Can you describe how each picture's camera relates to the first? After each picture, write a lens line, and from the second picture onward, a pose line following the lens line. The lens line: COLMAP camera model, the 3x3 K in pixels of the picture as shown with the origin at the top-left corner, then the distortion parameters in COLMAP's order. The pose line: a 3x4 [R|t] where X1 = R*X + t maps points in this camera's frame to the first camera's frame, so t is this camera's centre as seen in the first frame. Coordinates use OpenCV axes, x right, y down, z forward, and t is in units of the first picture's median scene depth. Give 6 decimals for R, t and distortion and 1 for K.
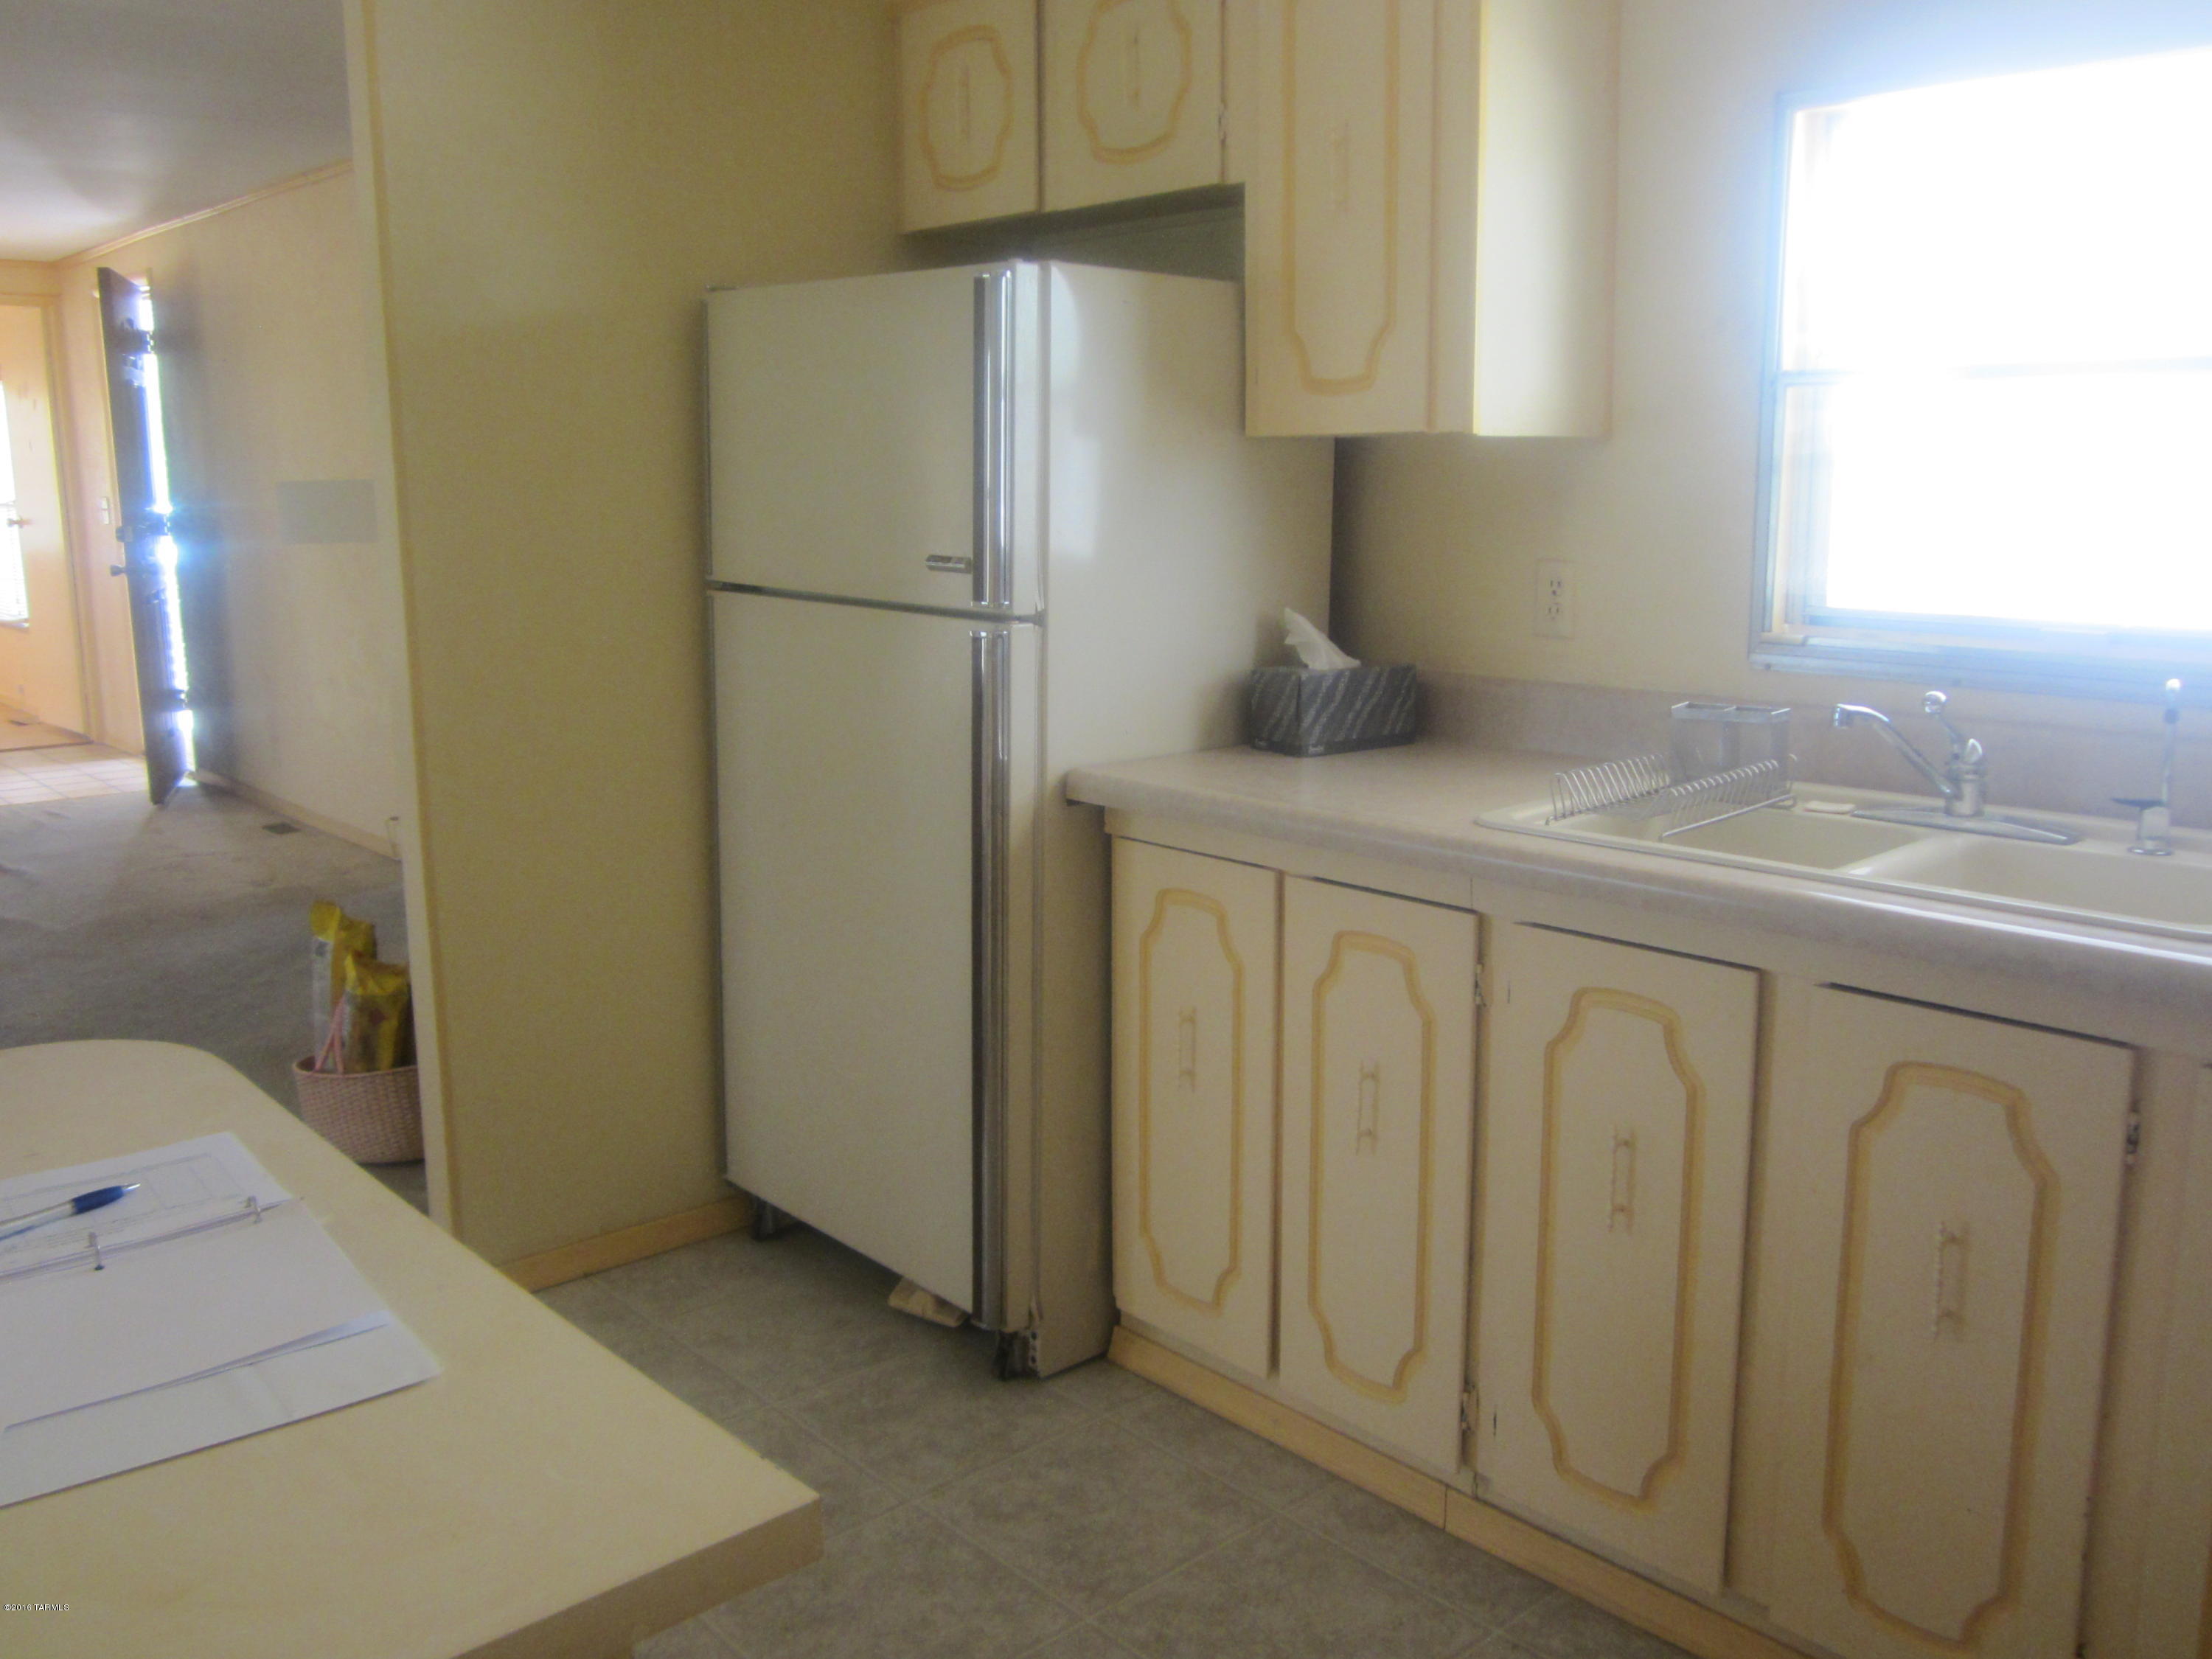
lens RADIAL K [[1921.2, 0, 1097.1], [0, 1921.2, 838.2], [0, 0, 1]] dist [-0.006273, -0.012438]
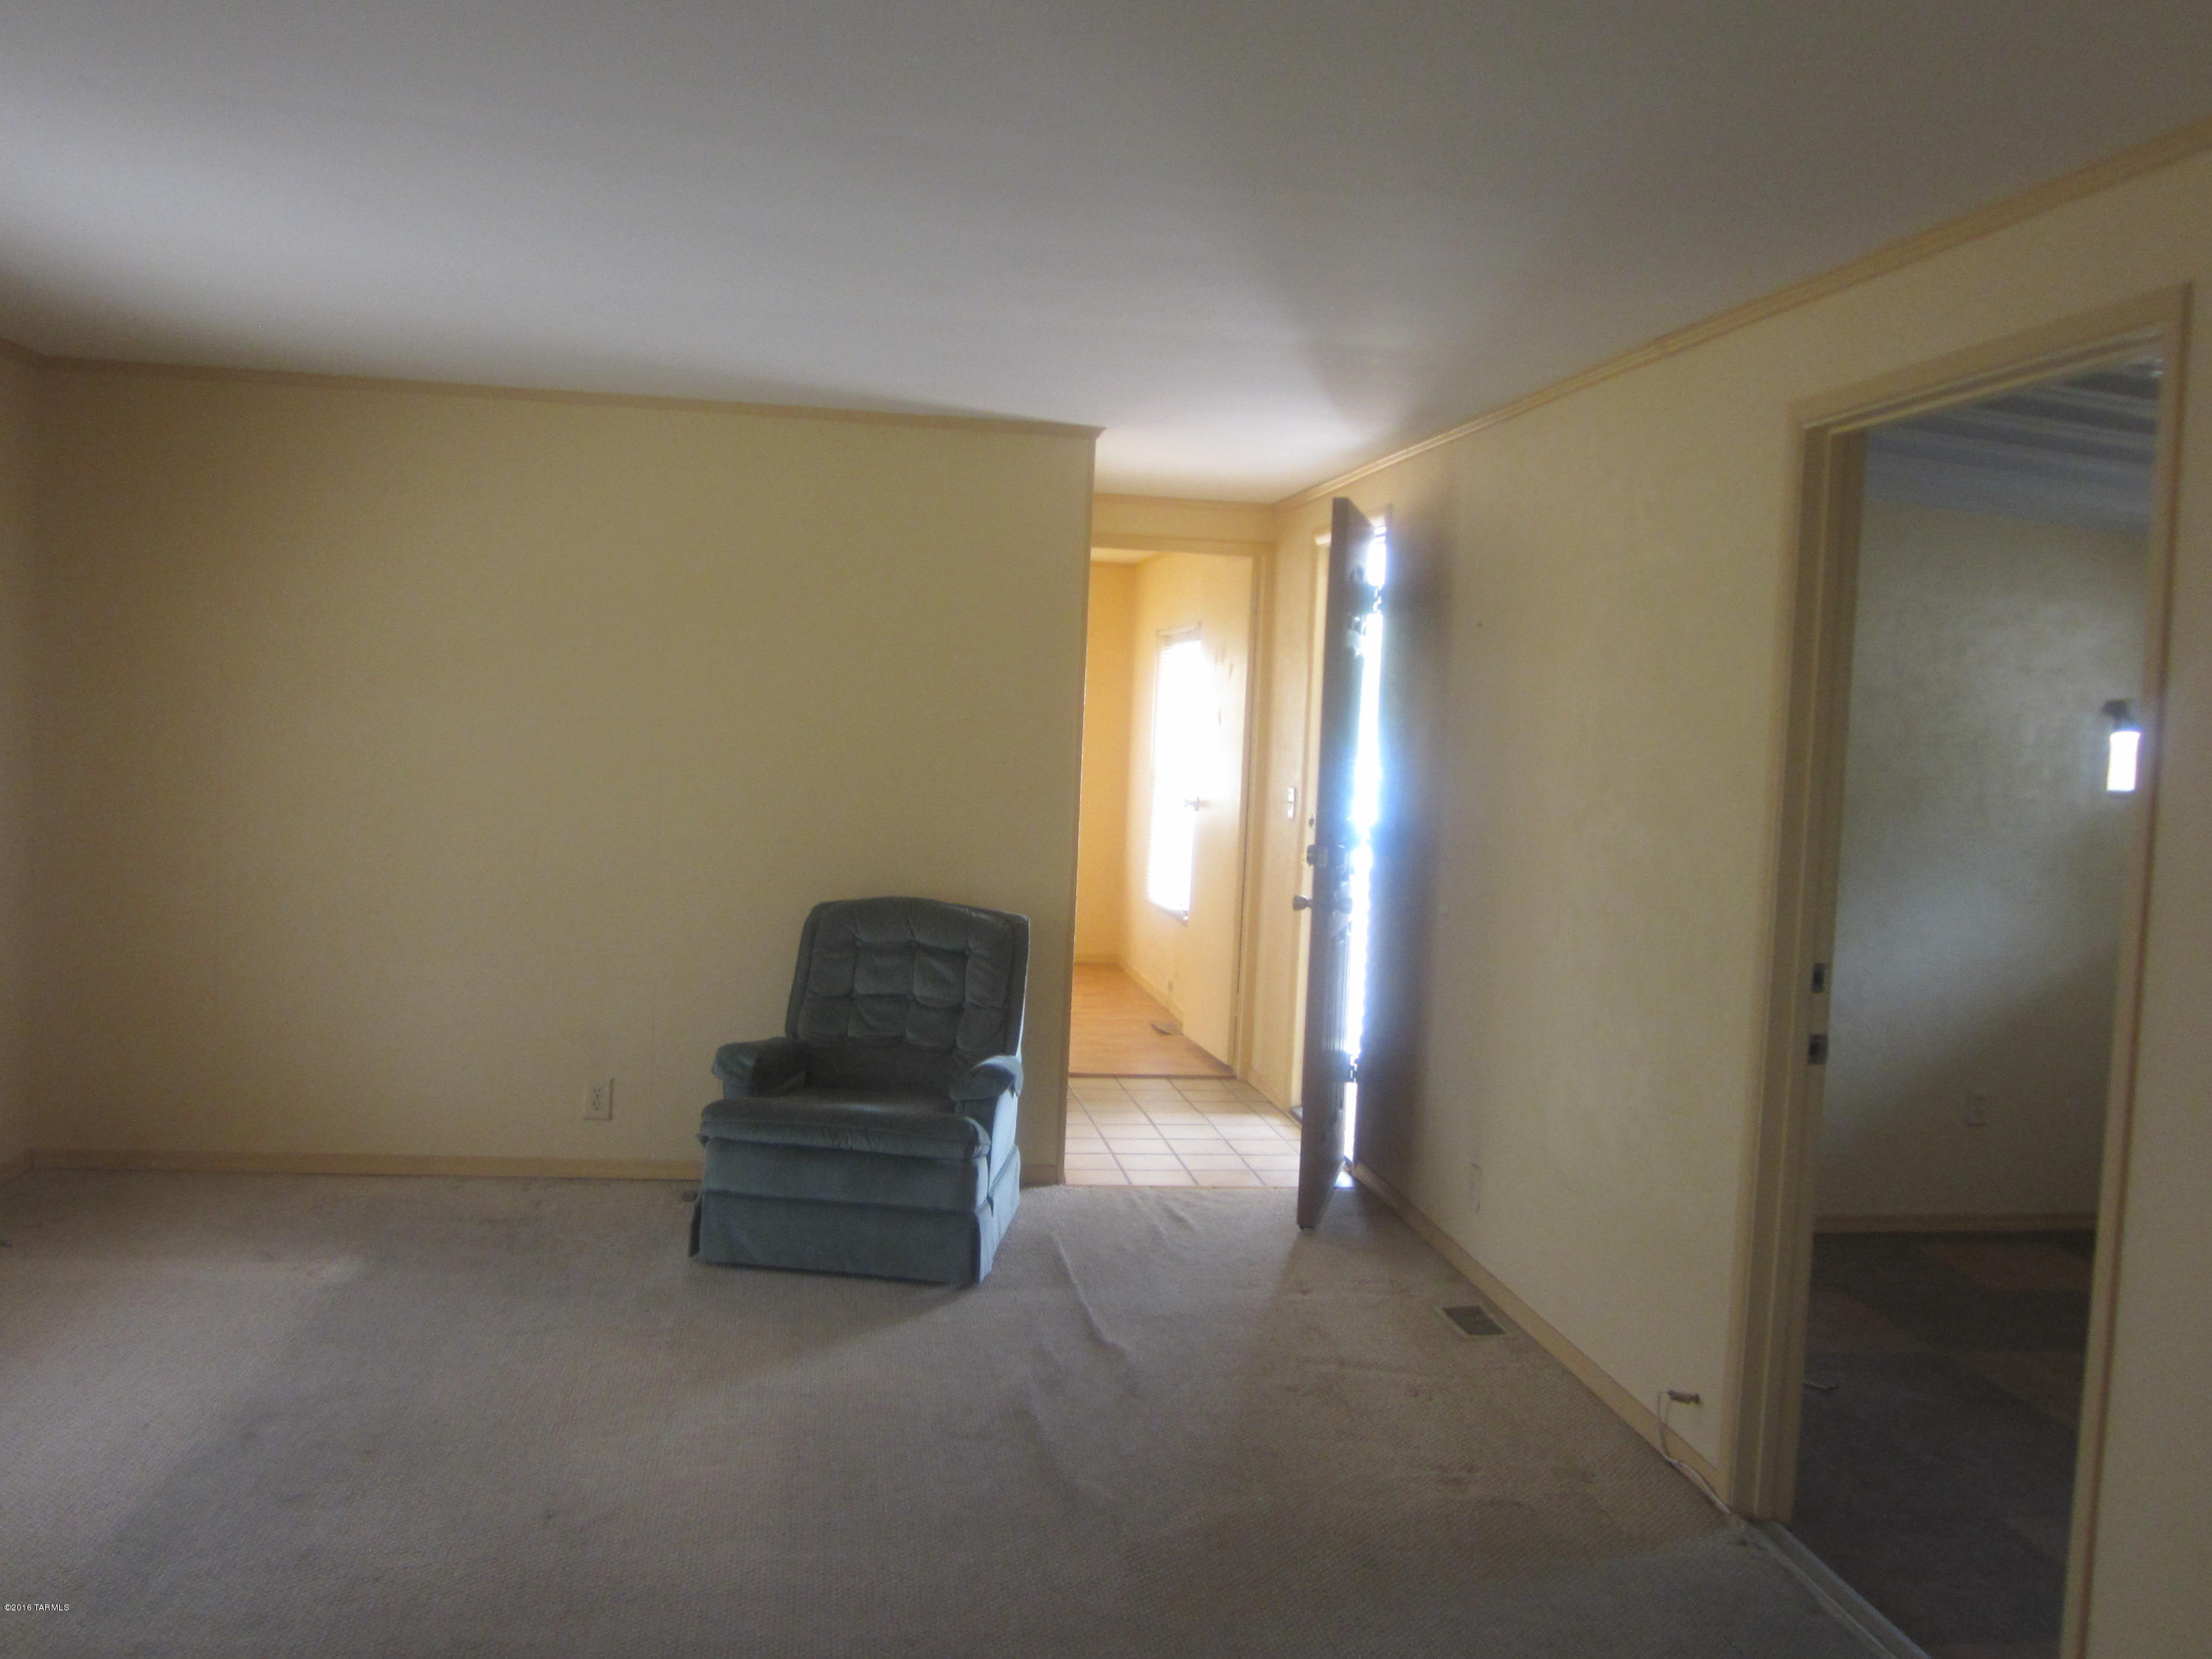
lens RADIAL K [[1921.2, 0, 1097.1], [0, 1921.2, 838.2], [0, 0, 1]] dist [-0.006273, -0.012438]
pose [[0.844474, 0.078173, -0.529860, -0.185057], [-0.149767, 0.984293, -0.093477, -0.081084], [0.514230, 0.158294, 0.842918, 0.328626]]
